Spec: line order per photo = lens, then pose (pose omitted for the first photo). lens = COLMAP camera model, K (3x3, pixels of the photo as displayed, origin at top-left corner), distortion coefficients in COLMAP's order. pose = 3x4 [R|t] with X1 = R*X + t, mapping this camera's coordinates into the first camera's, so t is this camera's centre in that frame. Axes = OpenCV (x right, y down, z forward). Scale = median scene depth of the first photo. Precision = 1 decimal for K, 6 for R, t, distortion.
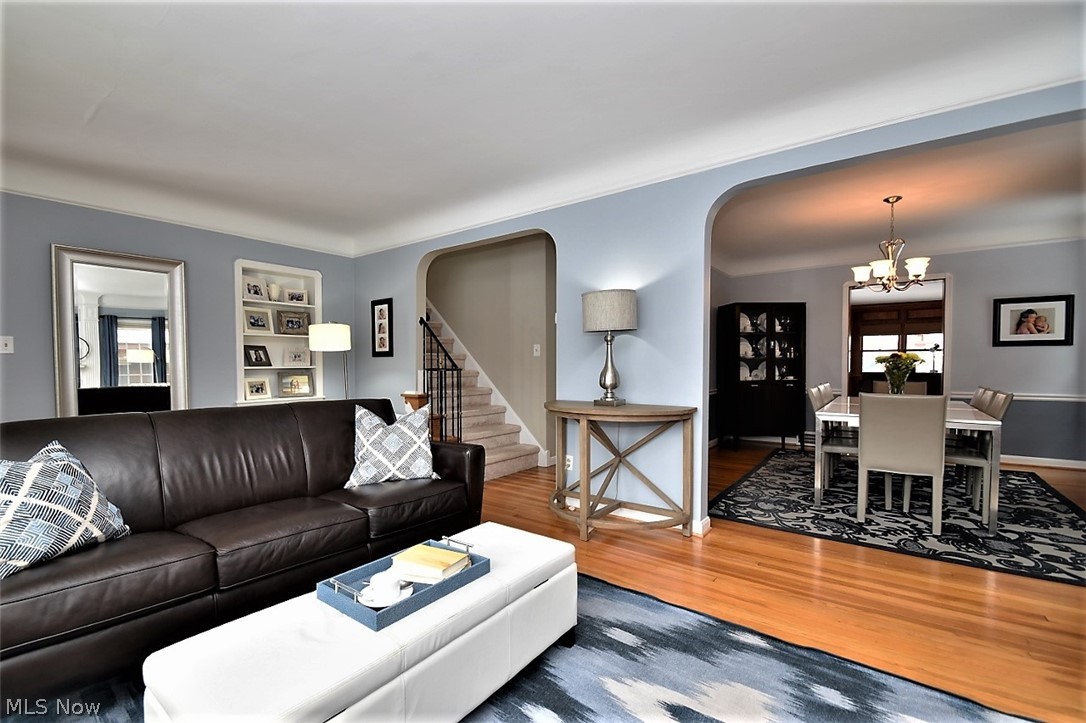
lens RADIAL K [[466.2, 0, 526.4], [0, 466.2, 375.4], [0, 0, 1]] dist [0.001746, -0.009272]
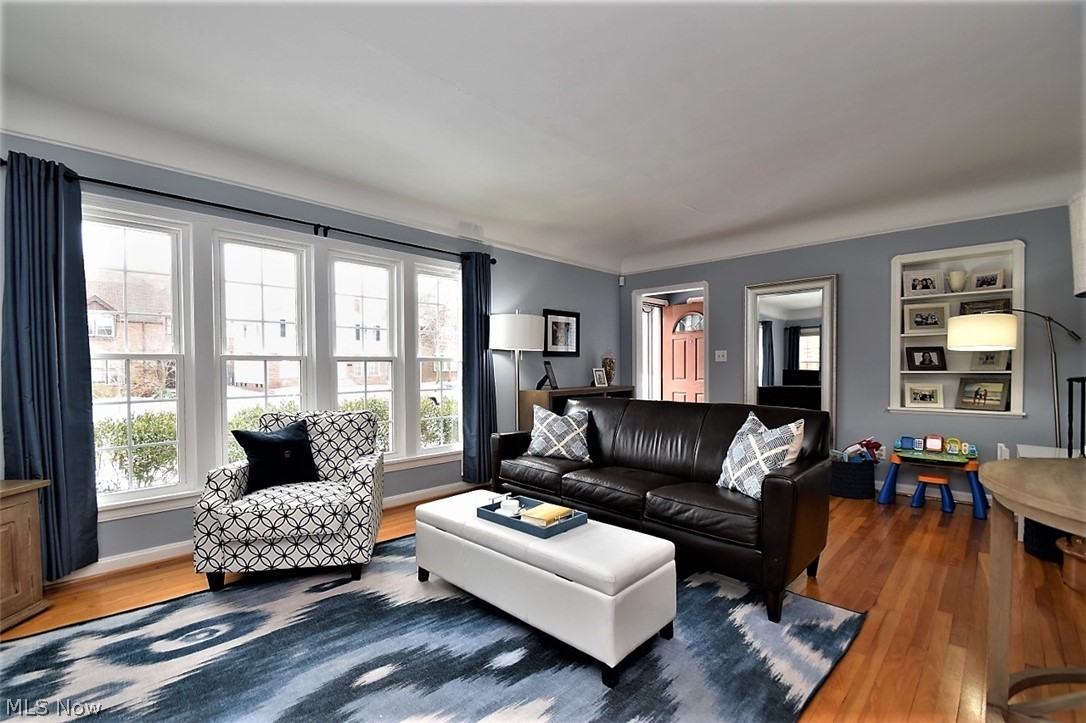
lens RADIAL K [[466.2, 0, 526.4], [0, 466.2, 375.4], [0, 0, 1]] dist [0.001746, -0.009272]
pose [[-0.104320, 0.018319, -0.994375, 0.580796], [-0.020445, 0.999580, 0.020559, -0.020371], [0.994334, 0.022474, -0.103902, 0.536006]]
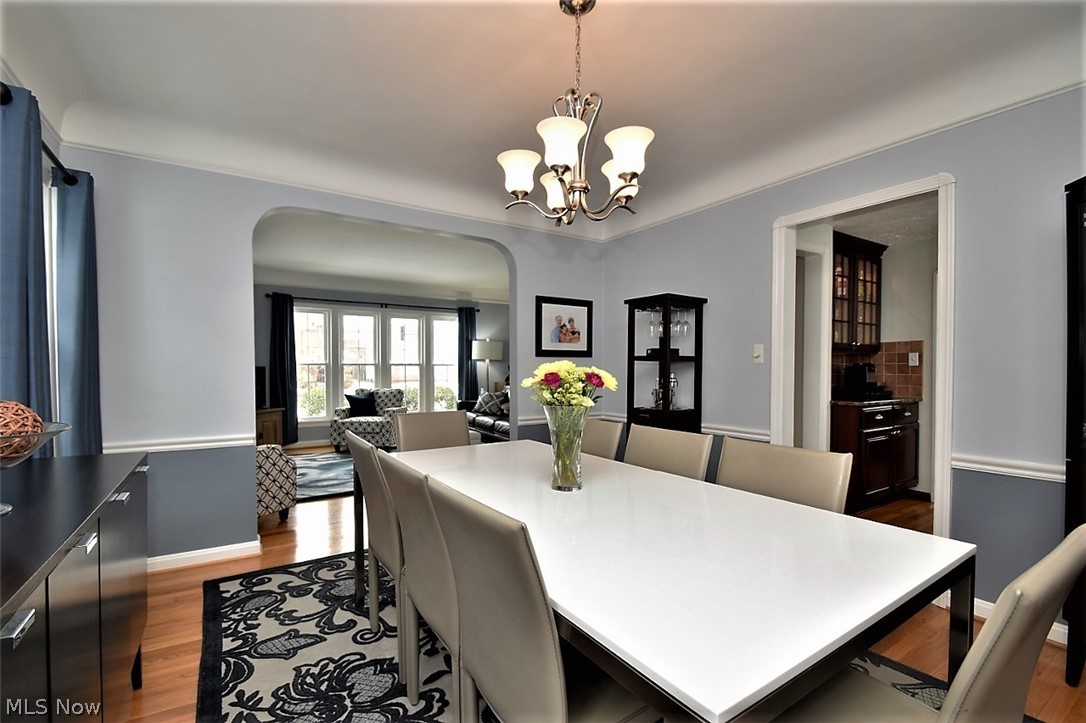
lens RADIAL K [[466.2, 0, 526.4], [0, 466.2, 375.4], [0, 0, 1]] dist [0.001746, -0.009272]
pose [[-0.330416, 0.017241, -0.943678, 1.566747], [-0.026378, 0.999274, 0.027493, -0.058469], [0.943467, 0.033977, -0.329721, 1.435718]]
